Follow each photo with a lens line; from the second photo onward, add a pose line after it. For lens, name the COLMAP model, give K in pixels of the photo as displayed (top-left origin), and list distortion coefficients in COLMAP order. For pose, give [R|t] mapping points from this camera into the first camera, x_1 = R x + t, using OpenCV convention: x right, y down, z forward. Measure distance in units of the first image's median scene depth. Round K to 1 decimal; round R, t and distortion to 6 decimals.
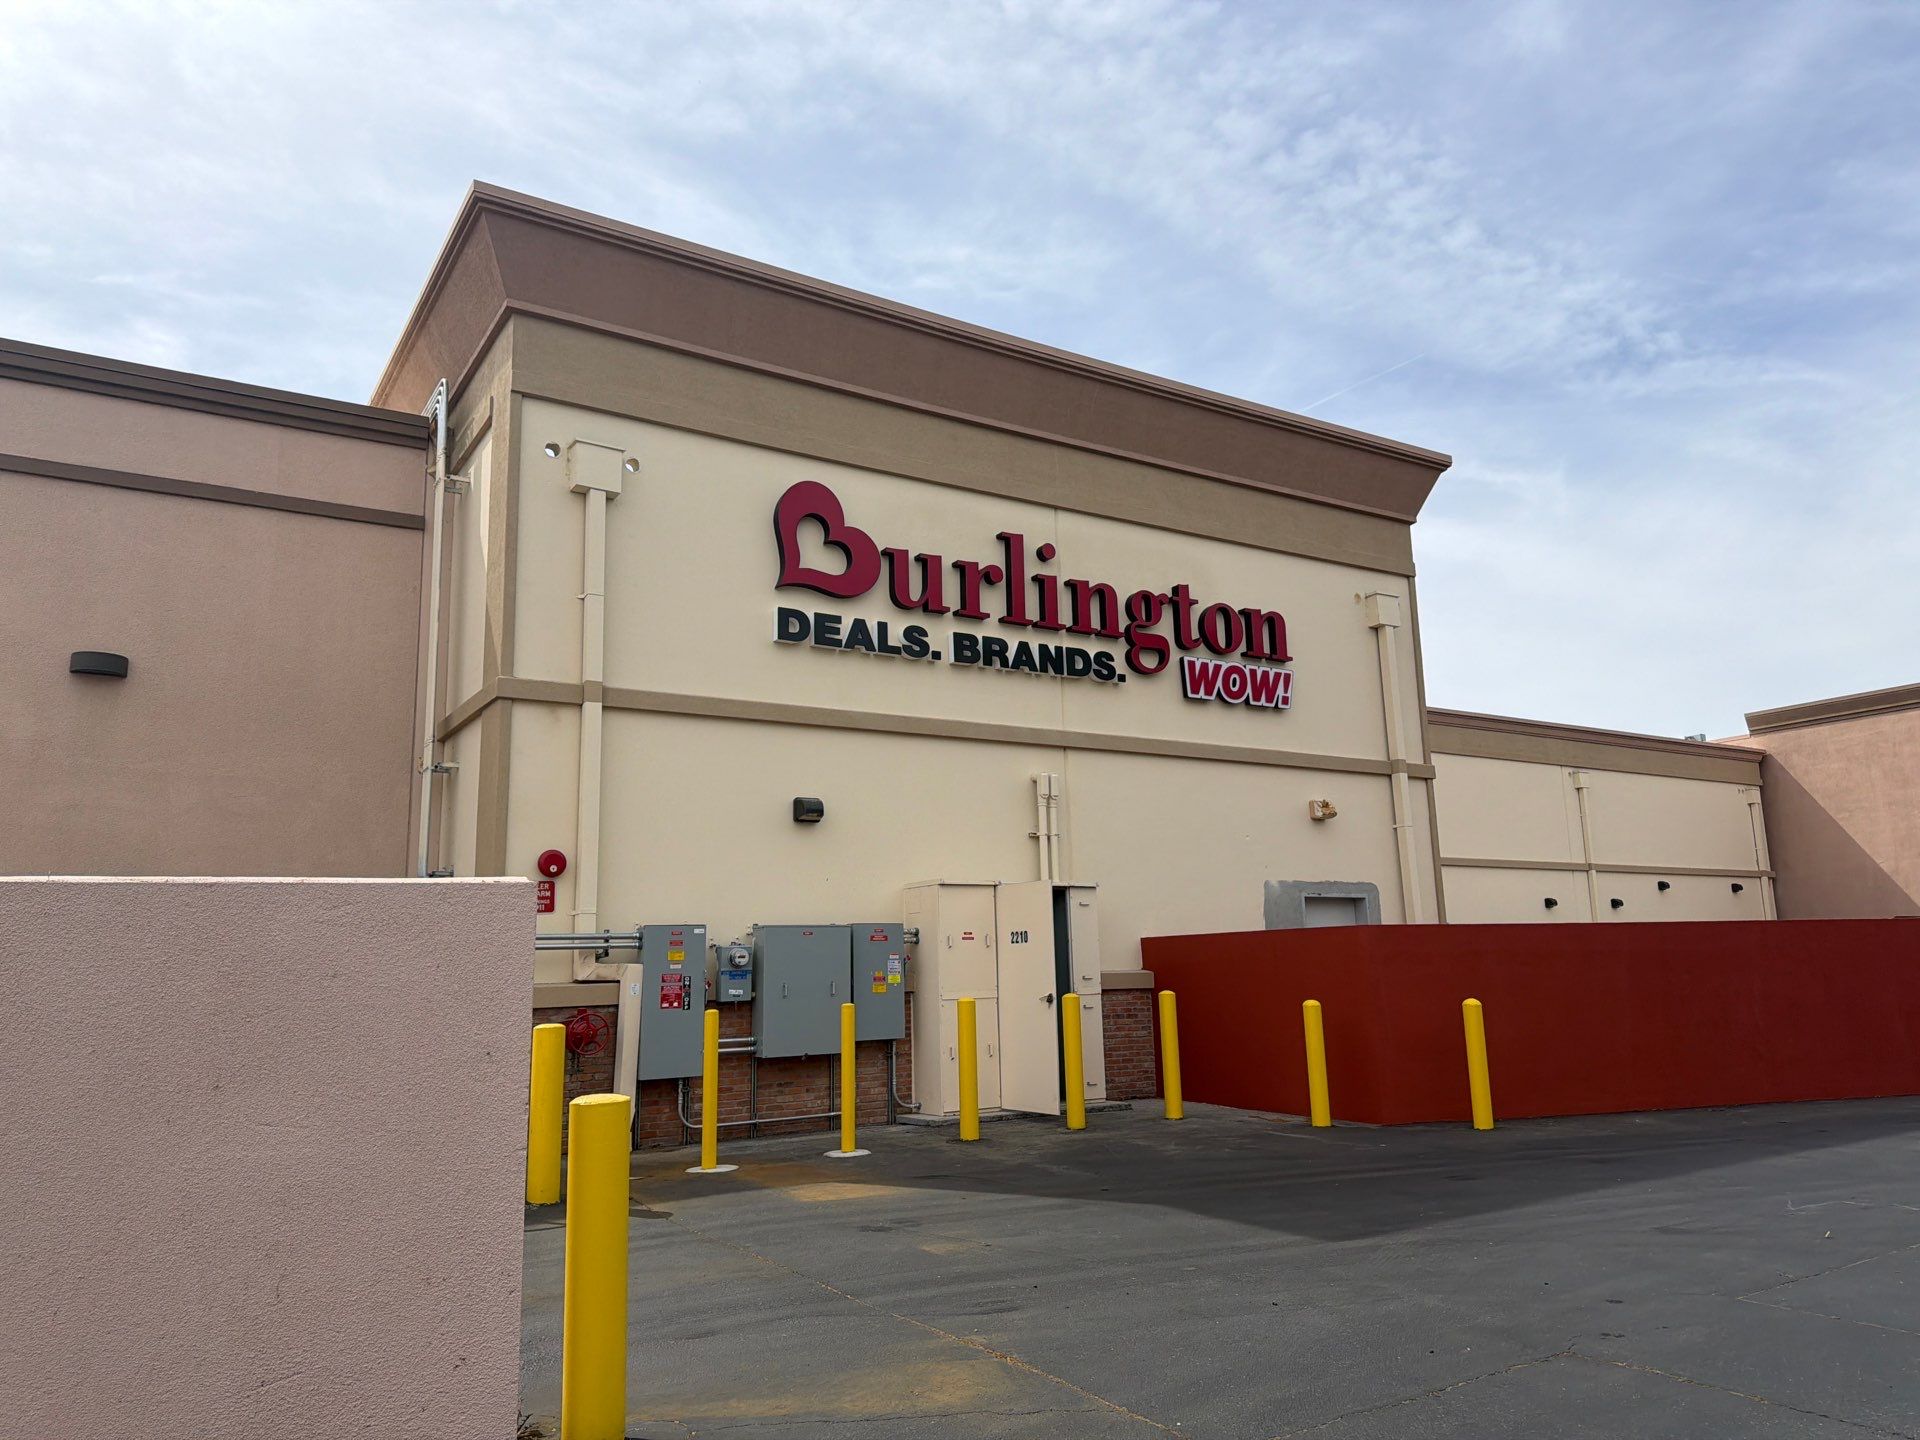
lens RADIAL K [[1350.8, 0, 960.0], [0, 1350.8, 720.0], [0, 0, 1]] dist [0.089746, -0.000353]
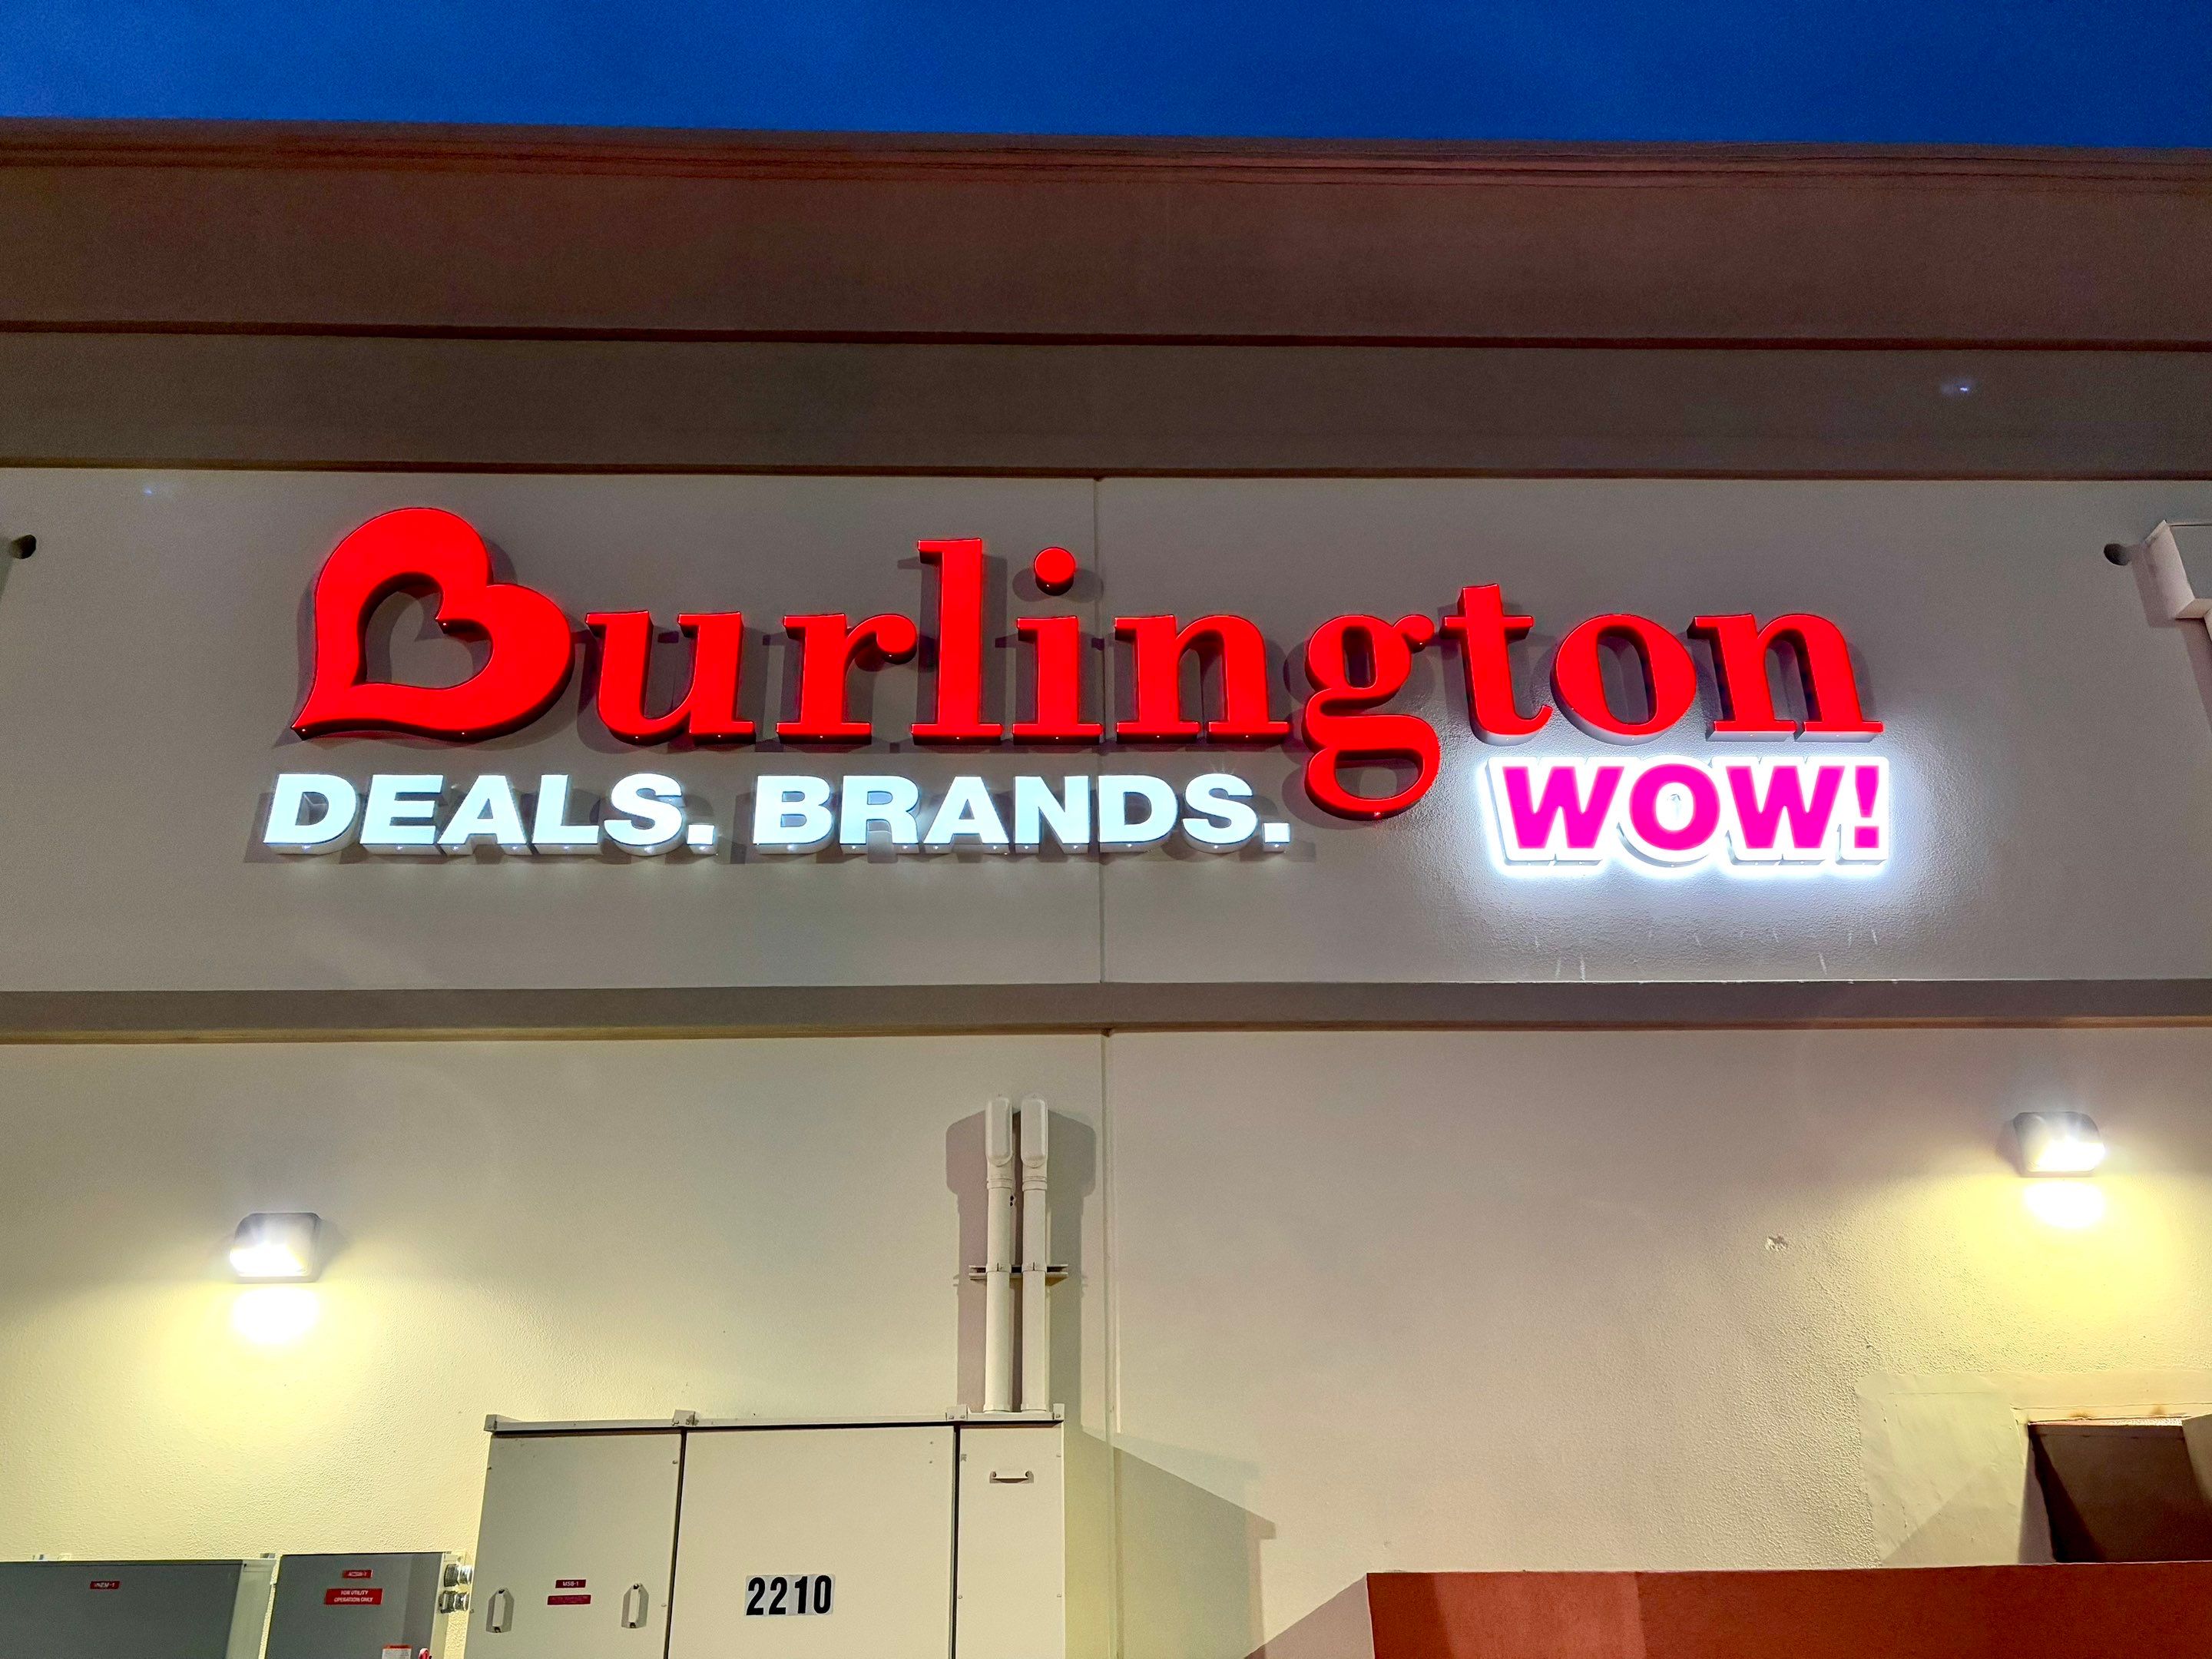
lens RADIAL K [[1634.6, 0, 1116.9], [0, 1634.6, 867.6], [0, 0, 1]] dist [0.099942, -0.149068]
pose [[0.867738, -0.184265, -0.461602, 0.312262], [0.091968, 0.972227, -0.215214, 0.078825], [0.488438, 0.144297, 0.860585, 0.626416]]
